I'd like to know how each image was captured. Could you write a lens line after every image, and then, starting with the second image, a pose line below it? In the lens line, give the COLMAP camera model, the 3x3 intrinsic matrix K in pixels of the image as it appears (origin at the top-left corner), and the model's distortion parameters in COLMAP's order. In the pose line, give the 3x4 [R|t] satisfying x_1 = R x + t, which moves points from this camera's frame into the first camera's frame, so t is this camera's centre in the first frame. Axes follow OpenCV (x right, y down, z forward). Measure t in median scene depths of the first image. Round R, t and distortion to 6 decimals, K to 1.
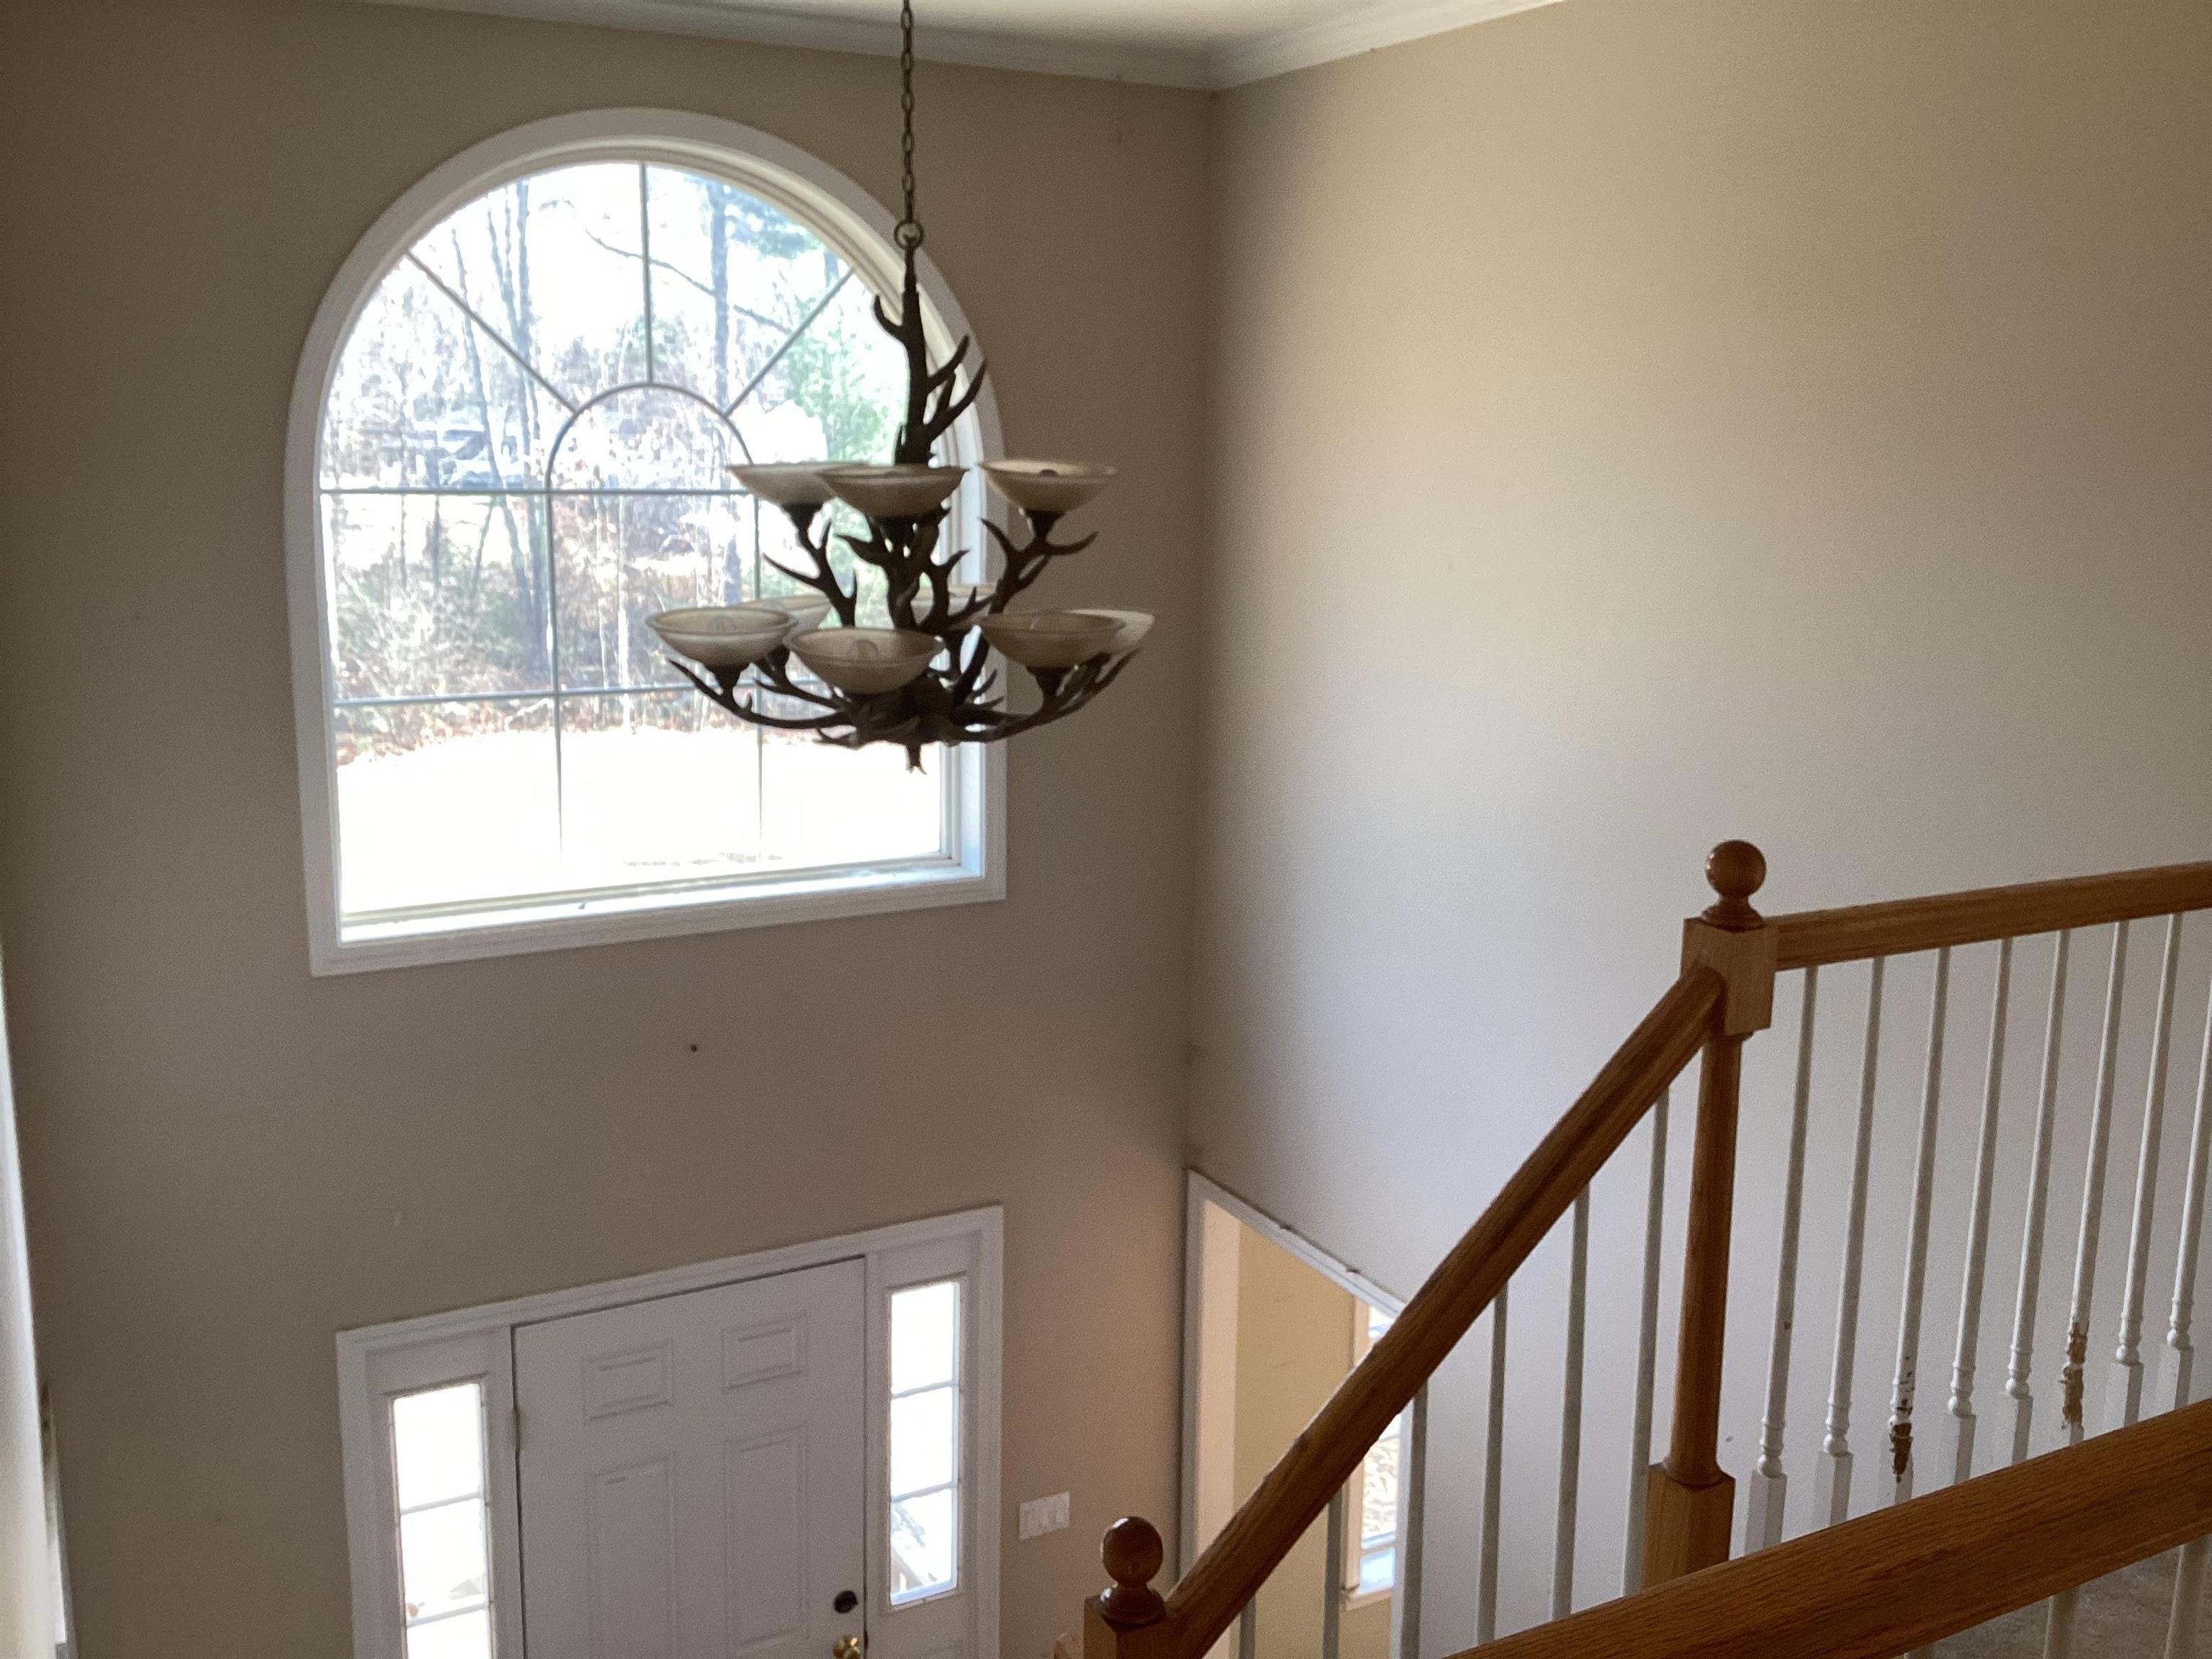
lens RADIAL K [[2087.2, 0, 1106.0], [0, 2087.2, 829.5], [0, 0, 1]] dist [0.112490, -0.111099]
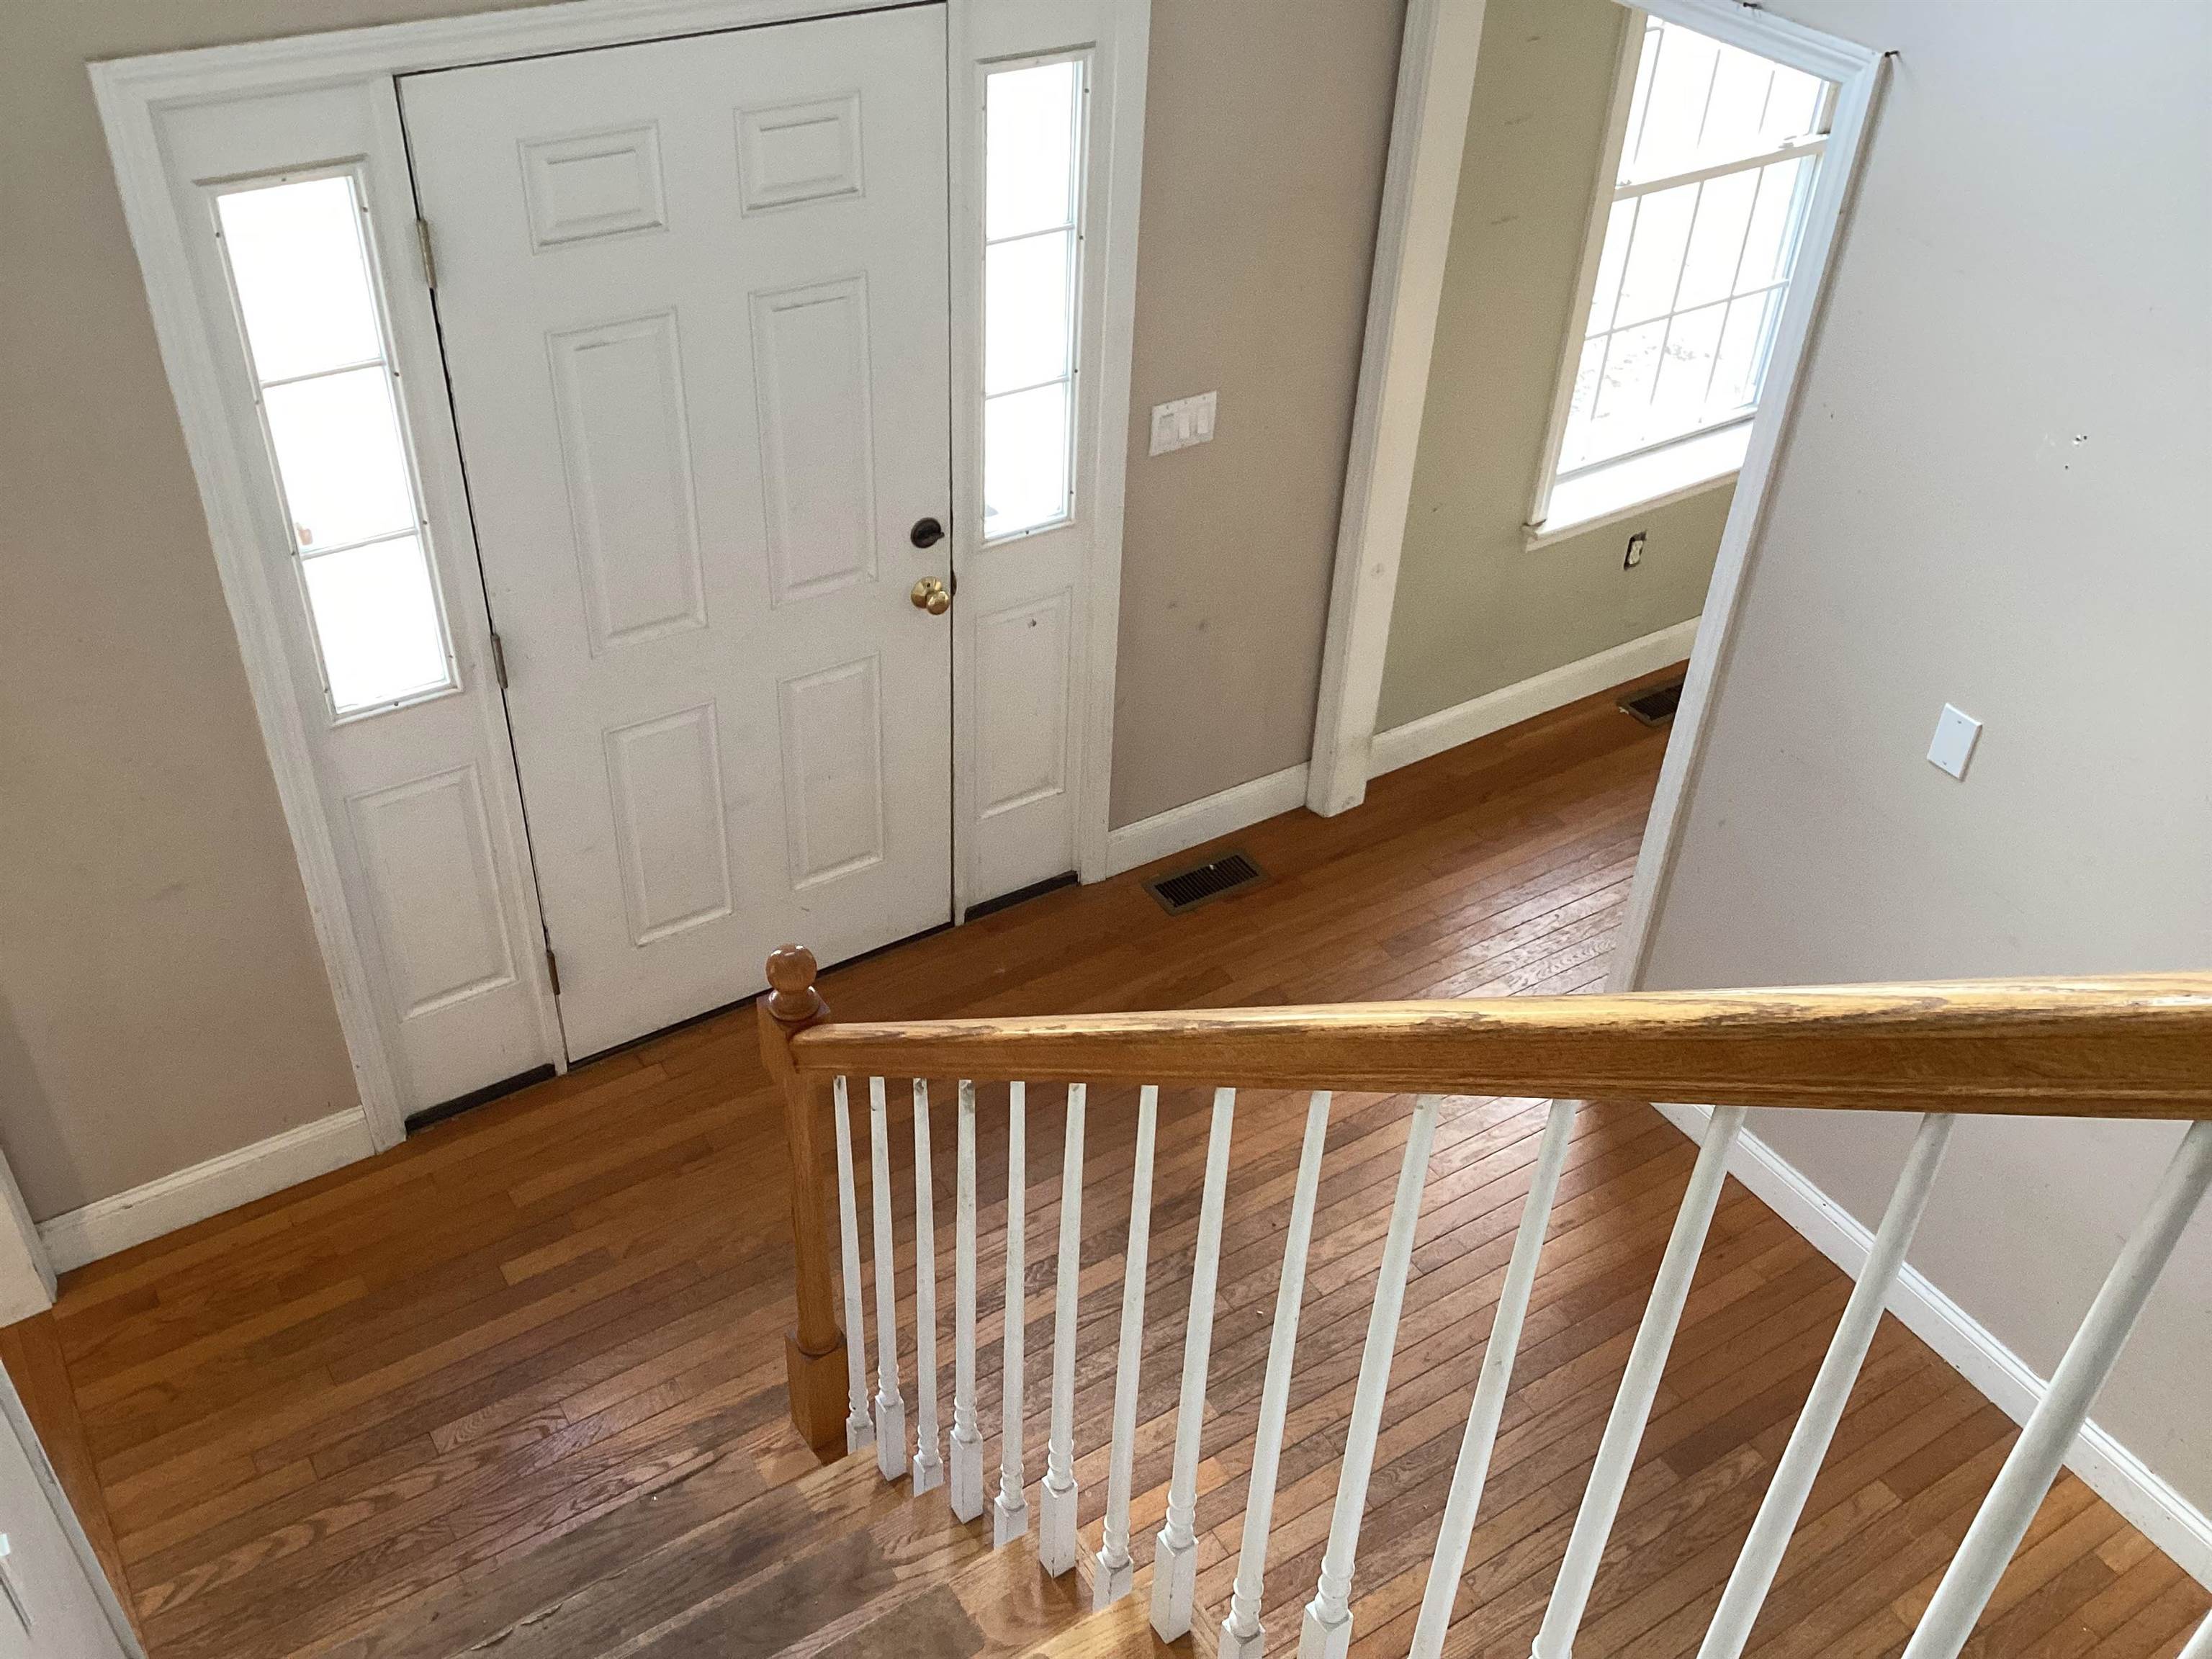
lens RADIAL K [[2087.2, 0, 1106.0], [0, 2087.2, 829.5], [0, 0, 1]] dist [0.112490, -0.111099]
pose [[0.997318, -0.021903, 0.069834, -0.120266], [-0.010768, 0.899876, 0.436014, 0.153983], [-0.072392, -0.435597, 0.897226, 0.334810]]
